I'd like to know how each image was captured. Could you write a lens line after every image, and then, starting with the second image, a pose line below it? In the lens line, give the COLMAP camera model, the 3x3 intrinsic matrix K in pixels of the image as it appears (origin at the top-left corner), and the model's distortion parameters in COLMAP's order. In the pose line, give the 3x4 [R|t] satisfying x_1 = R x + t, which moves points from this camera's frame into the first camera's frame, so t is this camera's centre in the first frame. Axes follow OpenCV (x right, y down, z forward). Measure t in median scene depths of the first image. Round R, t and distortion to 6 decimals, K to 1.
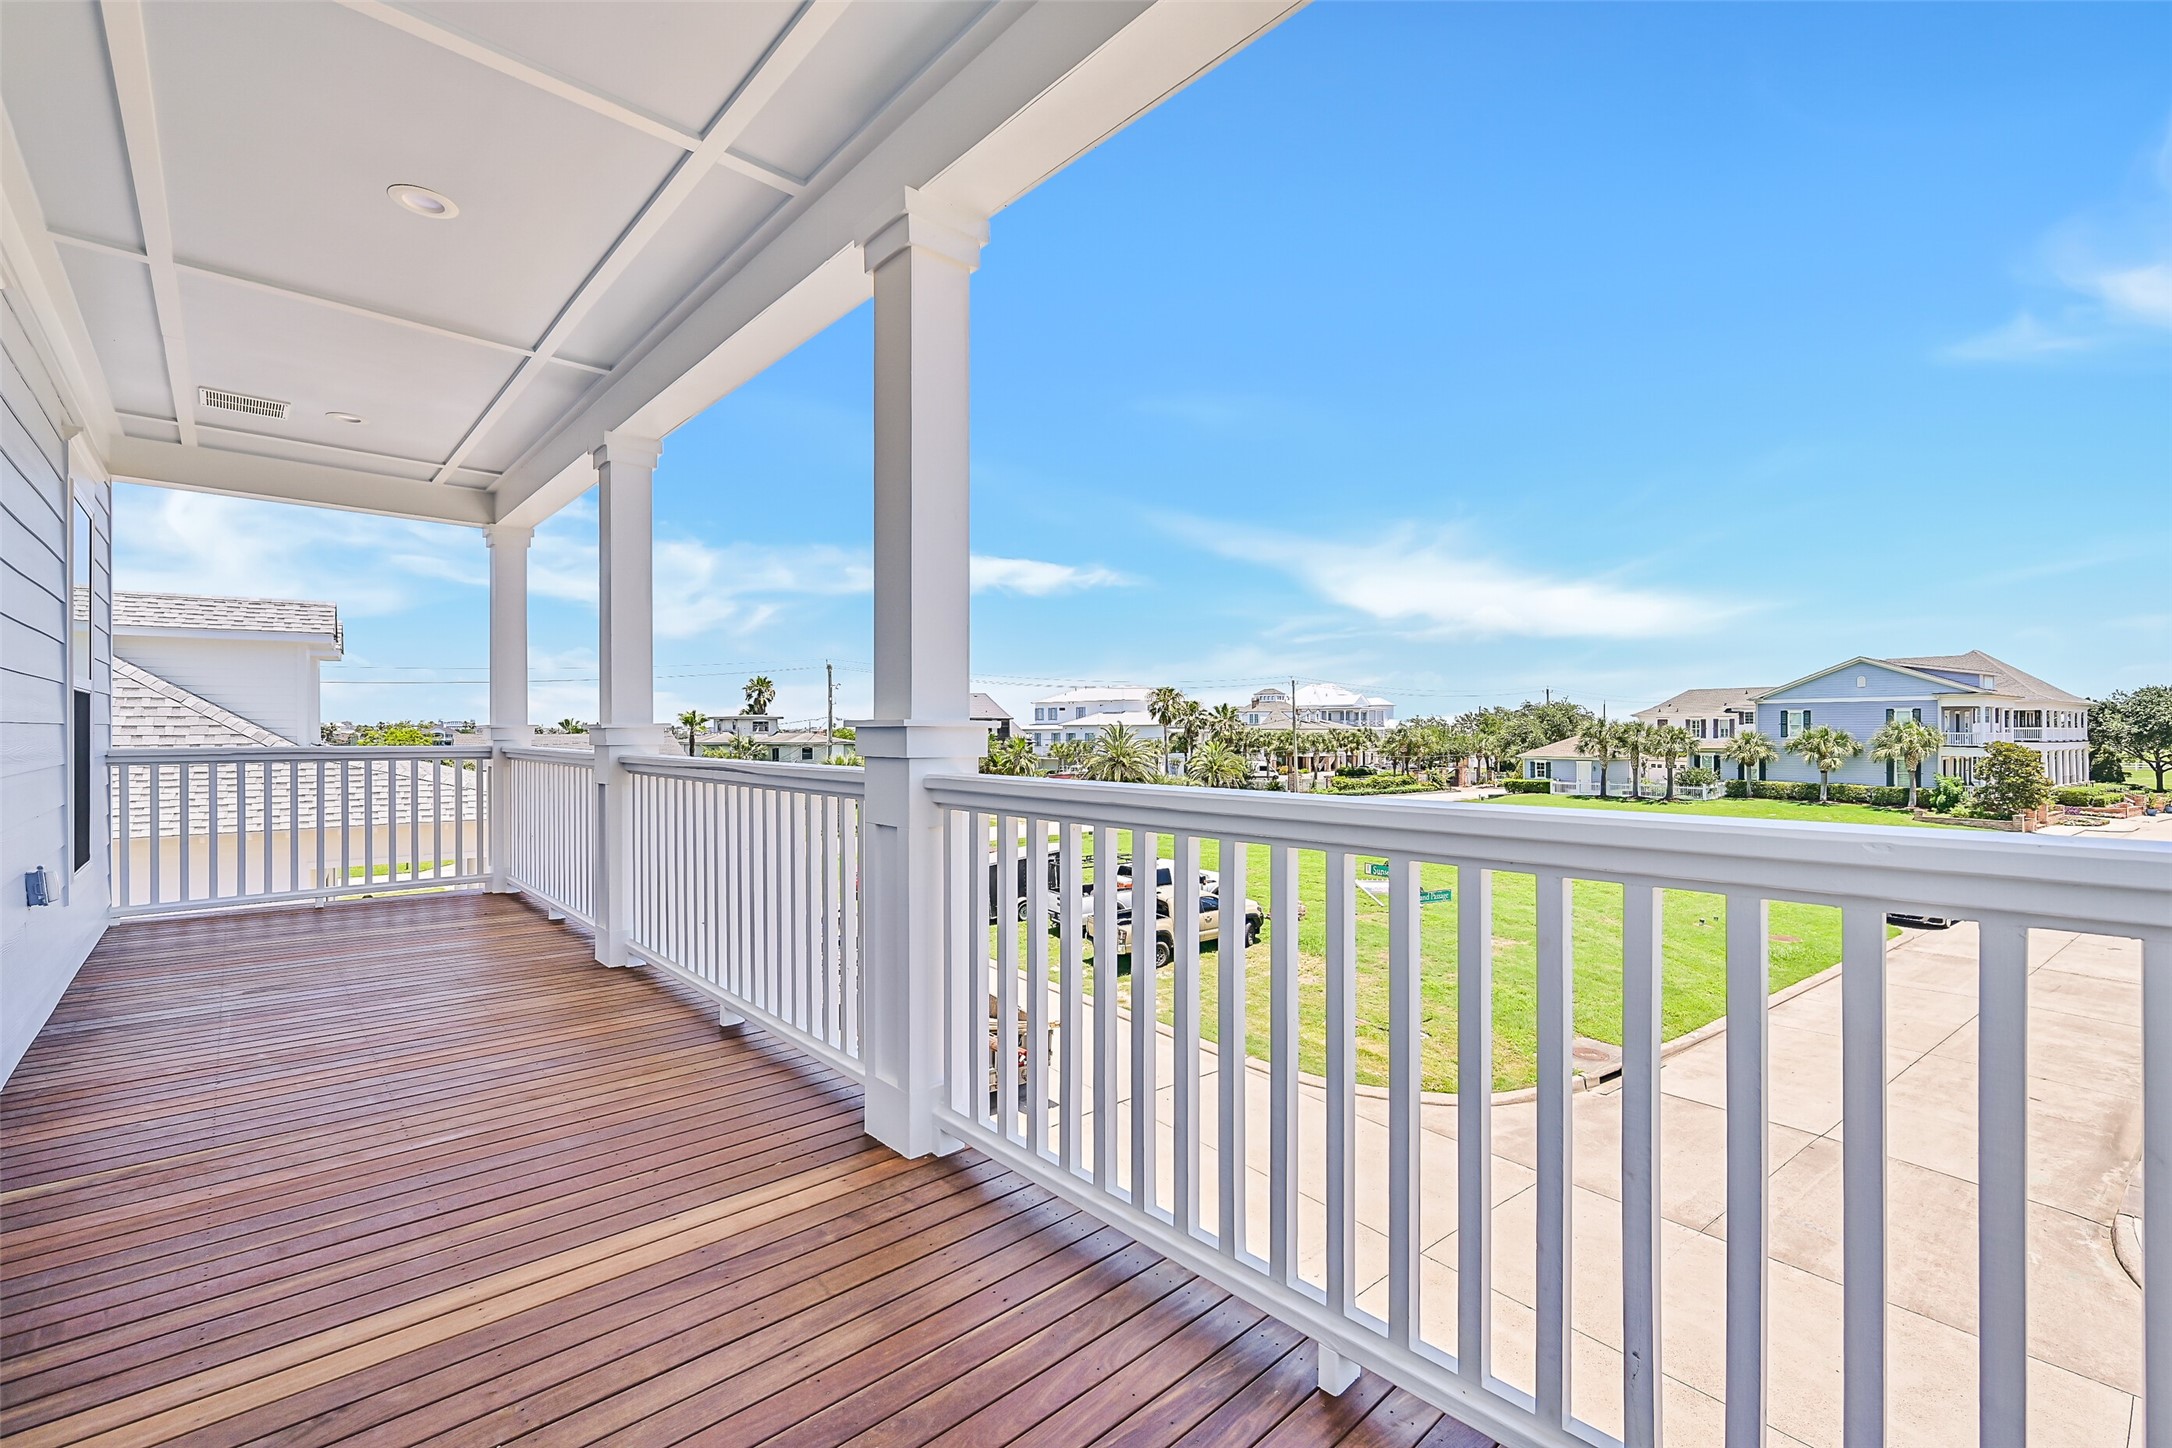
lens RADIAL K [[912.9, 0, 1096.7], [0, 912.9, 728.6], [0, 0, 1]] dist [0.000426, 0.000163]
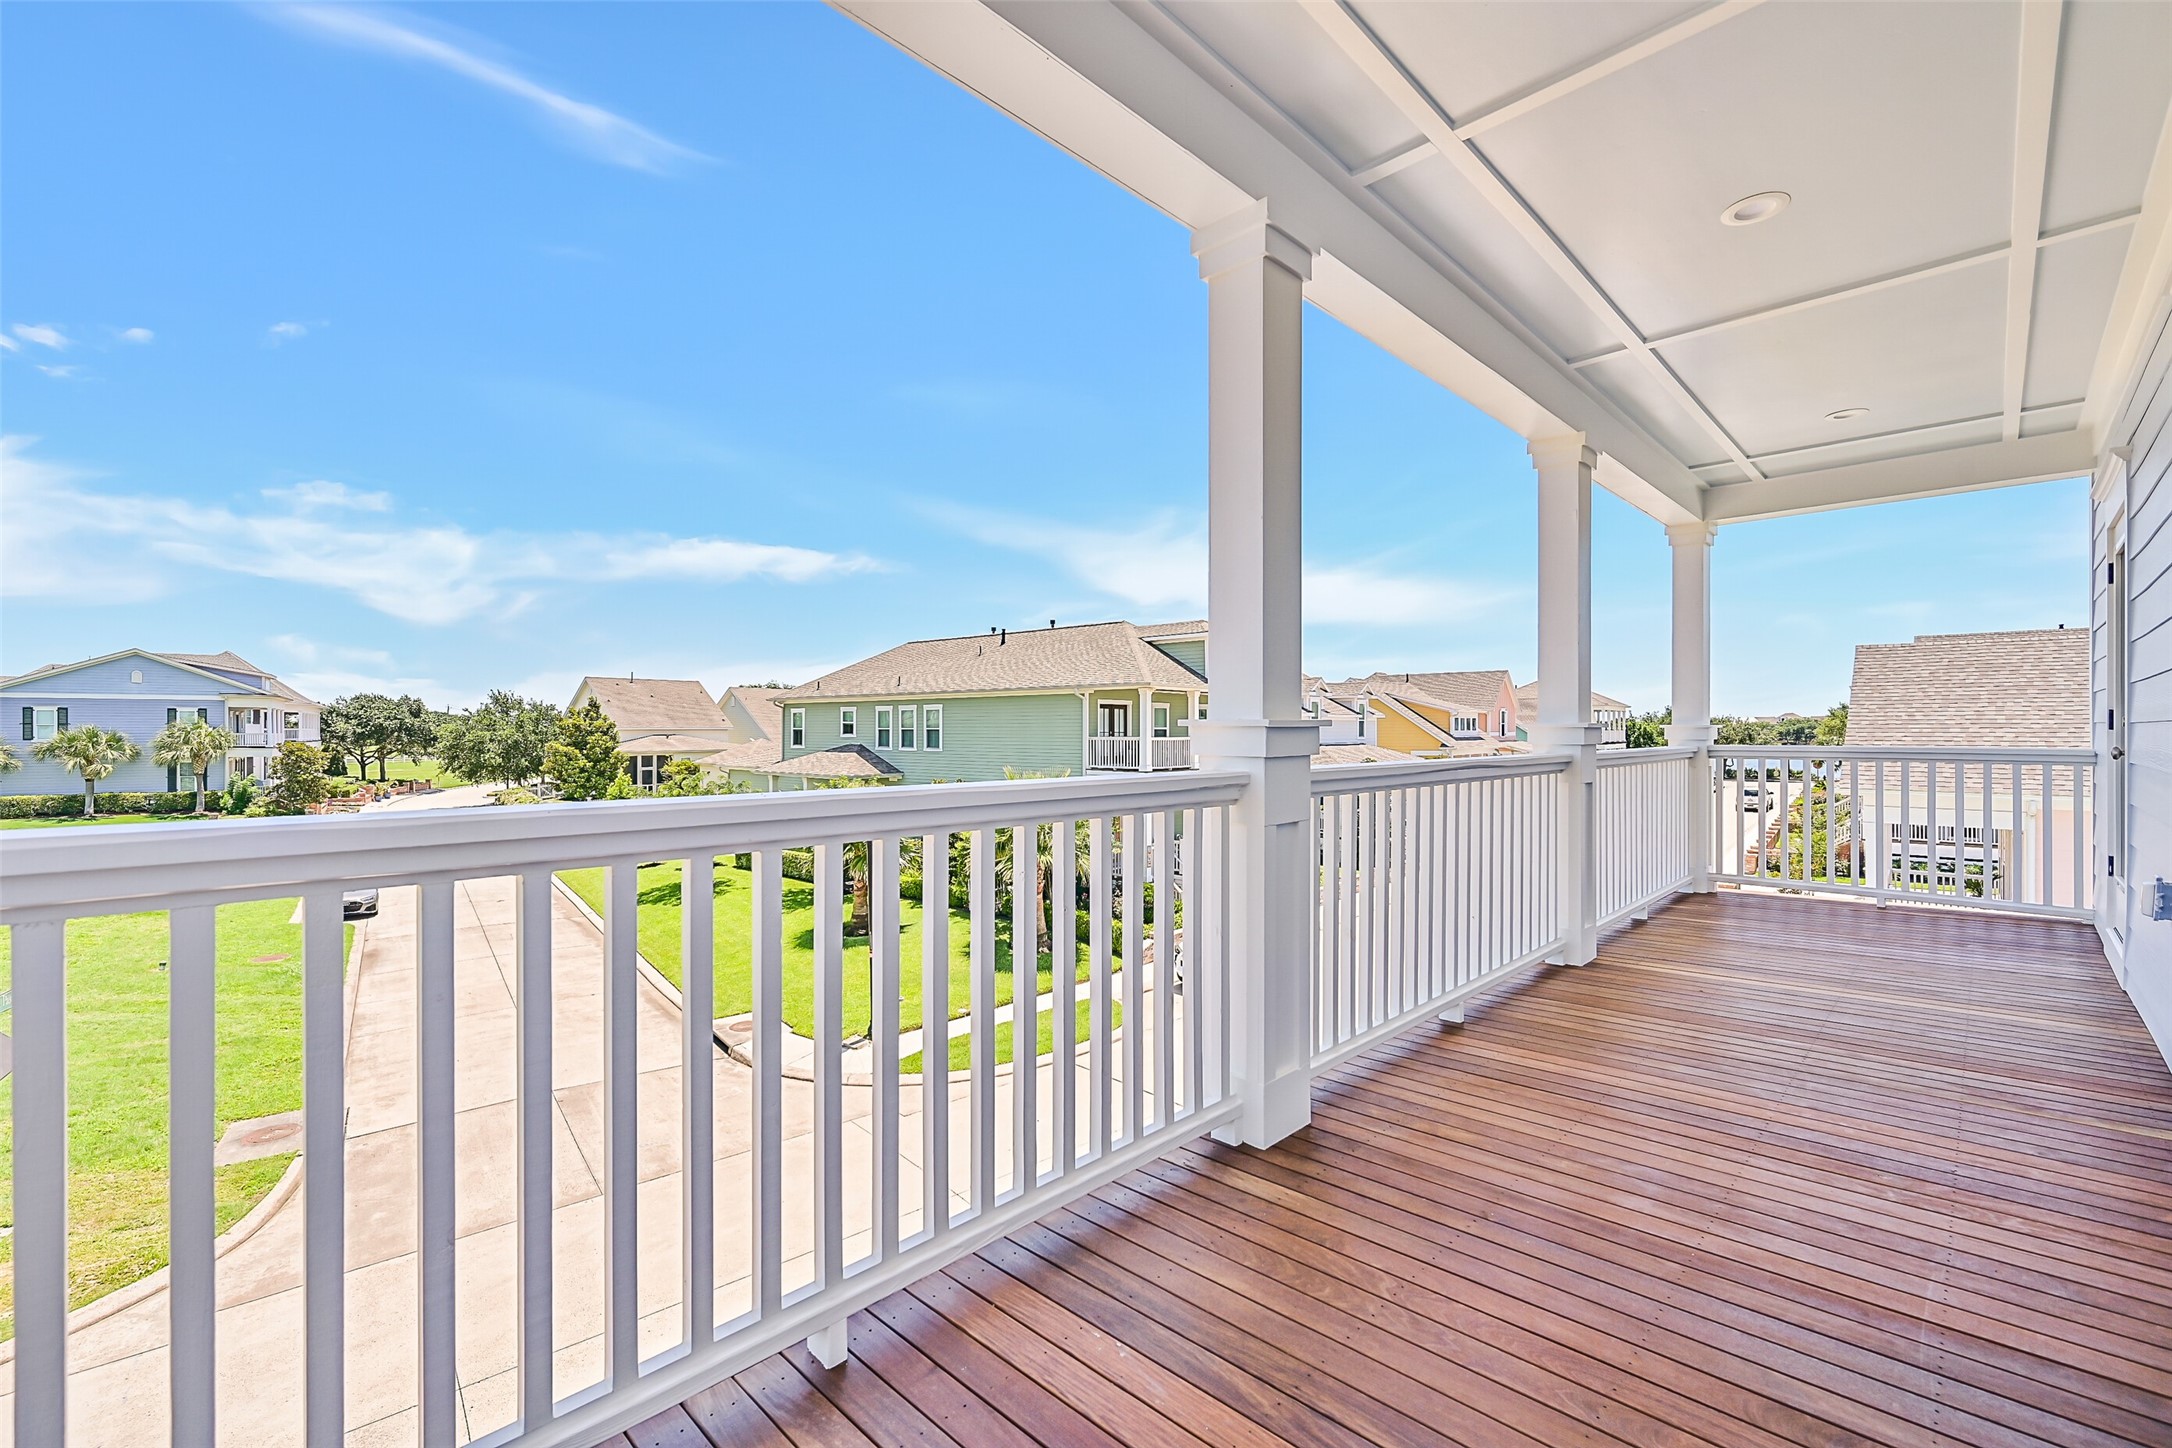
lens RADIAL K [[912.9, 0, 1096.7], [0, 912.9, 728.6], [0, 0, 1]] dist [0.000426, 0.000163]
pose [[-0.032918, 0.000787, 0.999458, -0.086128], [0.000632, 1.000000, -0.000766, 0.000564], [-0.999458, 0.000606, -0.032919, 0.092234]]
